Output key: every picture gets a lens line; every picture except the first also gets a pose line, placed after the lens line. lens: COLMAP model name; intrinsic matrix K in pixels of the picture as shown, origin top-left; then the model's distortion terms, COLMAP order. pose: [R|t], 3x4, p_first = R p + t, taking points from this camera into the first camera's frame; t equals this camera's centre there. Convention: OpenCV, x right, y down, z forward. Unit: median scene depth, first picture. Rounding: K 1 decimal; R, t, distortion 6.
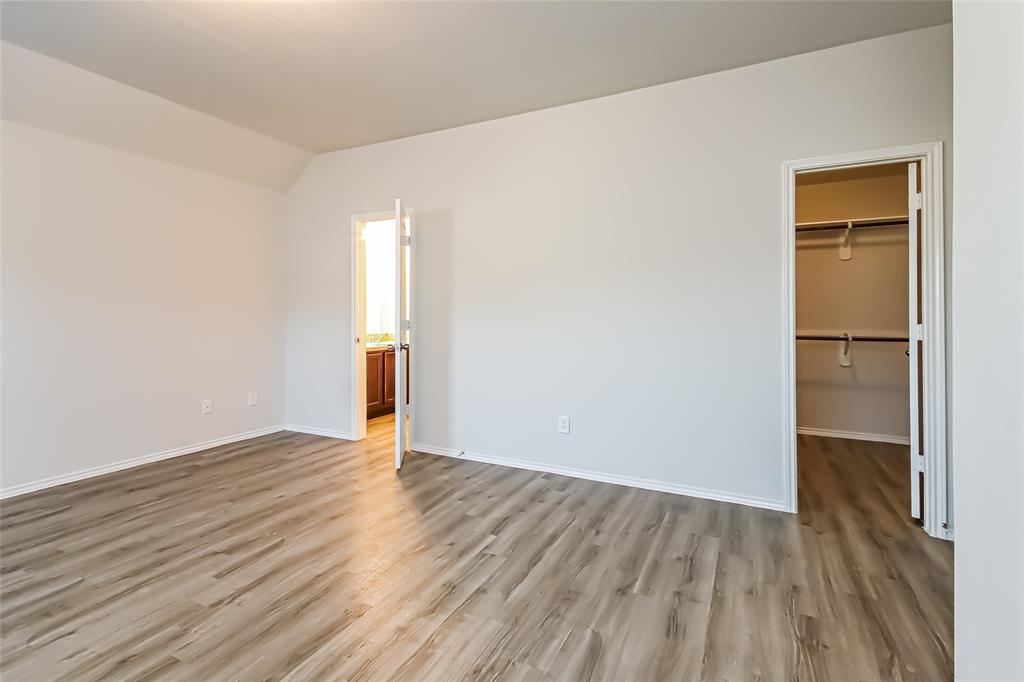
lens RADIAL K [[489.4, 0, 517.1], [0, 489.4, 317.2], [0, 0, 1]] dist [0.026238, 0.000155]
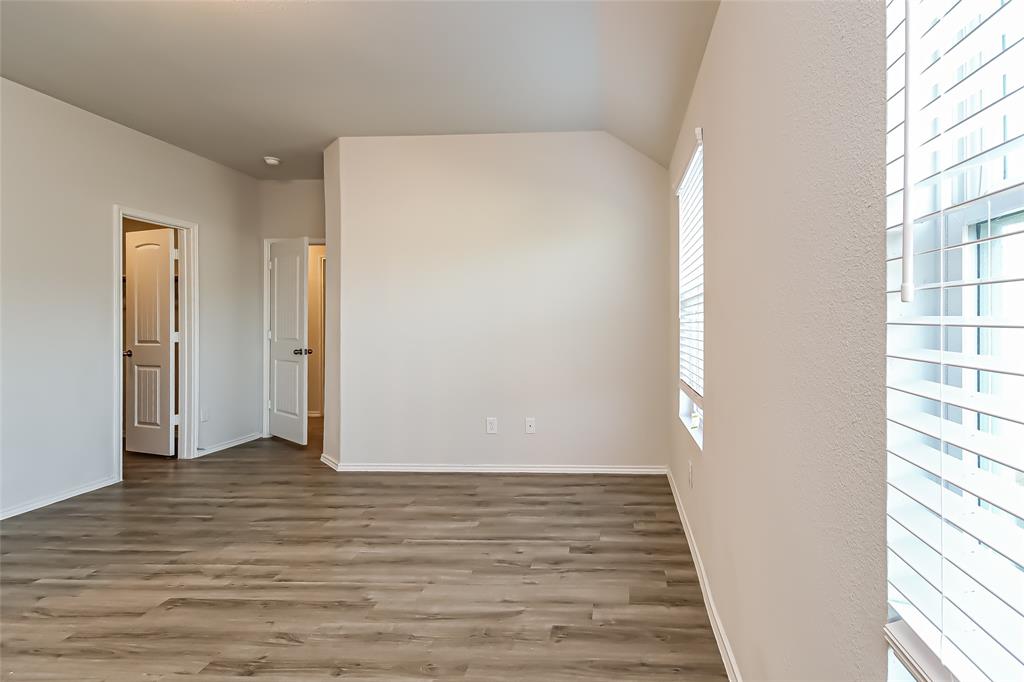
lens RADIAL K [[489.4, 0, 517.1], [0, 489.4, 317.2], [0, 0, 1]] dist [0.026238, 0.000155]
pose [[-0.250897, 0.008321, 0.967978, -1.304995], [0.017062, 0.999846, -0.004172, -0.006532], [-0.967863, 0.015469, -0.251000, 0.452940]]
